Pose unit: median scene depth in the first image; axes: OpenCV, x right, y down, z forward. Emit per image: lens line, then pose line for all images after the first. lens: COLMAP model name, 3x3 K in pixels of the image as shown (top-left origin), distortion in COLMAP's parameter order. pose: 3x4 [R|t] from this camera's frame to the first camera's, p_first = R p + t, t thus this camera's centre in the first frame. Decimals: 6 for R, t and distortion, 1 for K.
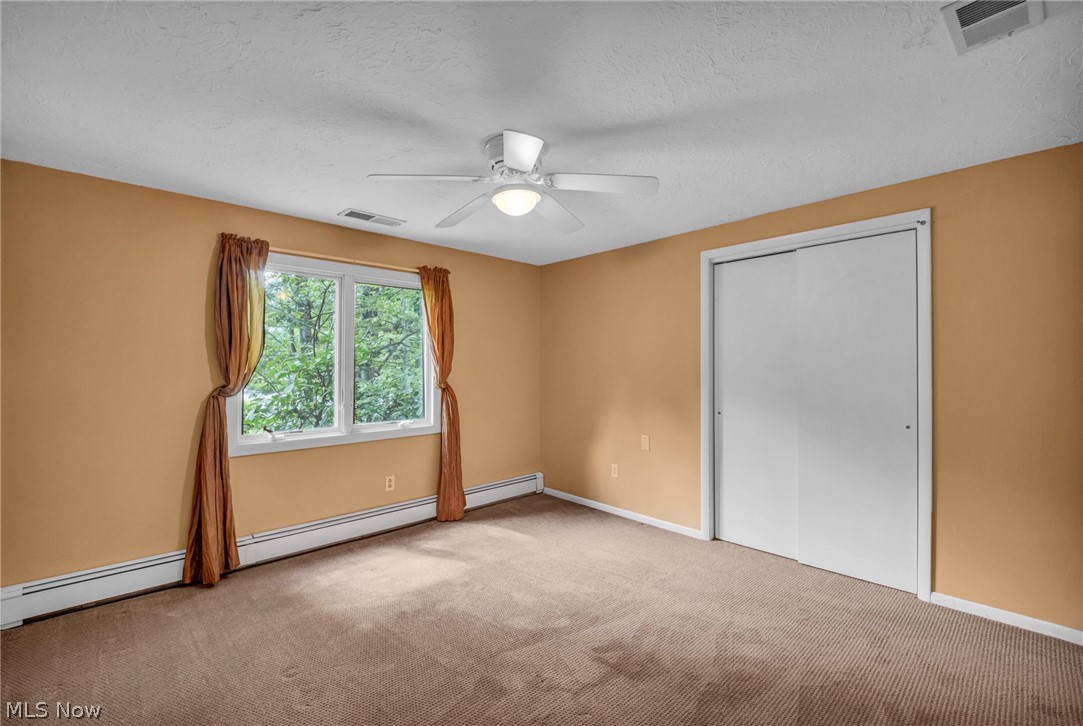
lens RADIAL K [[454.2, 0, 545.0], [0, 454.2, 367.4], [0, 0, 1]] dist [0.001995, 0.000028]
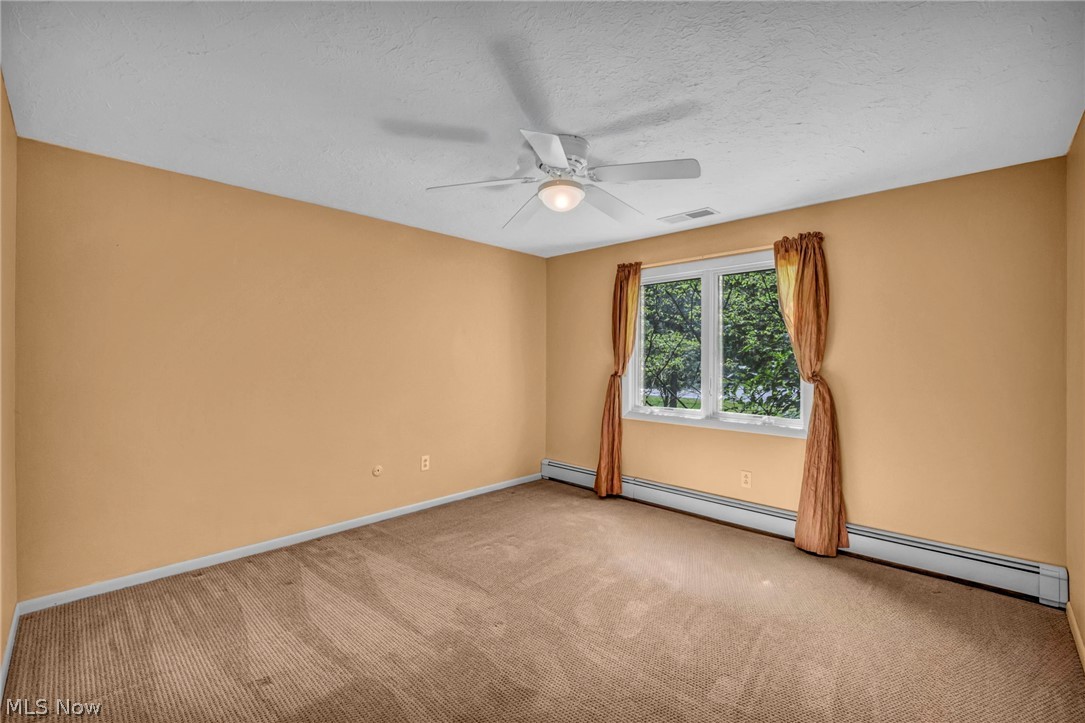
lens RADIAL K [[455.0, 0, 547.2], [0, 455.0, 358.2], [0, 0, 1]] dist [0.001995, 0.000028]
pose [[0.073802, 0.002463, -0.997270, 0.716837], [-0.002872, 0.999993, 0.002257, 0.003524], [0.997269, 0.002697, 0.073808, 0.642109]]
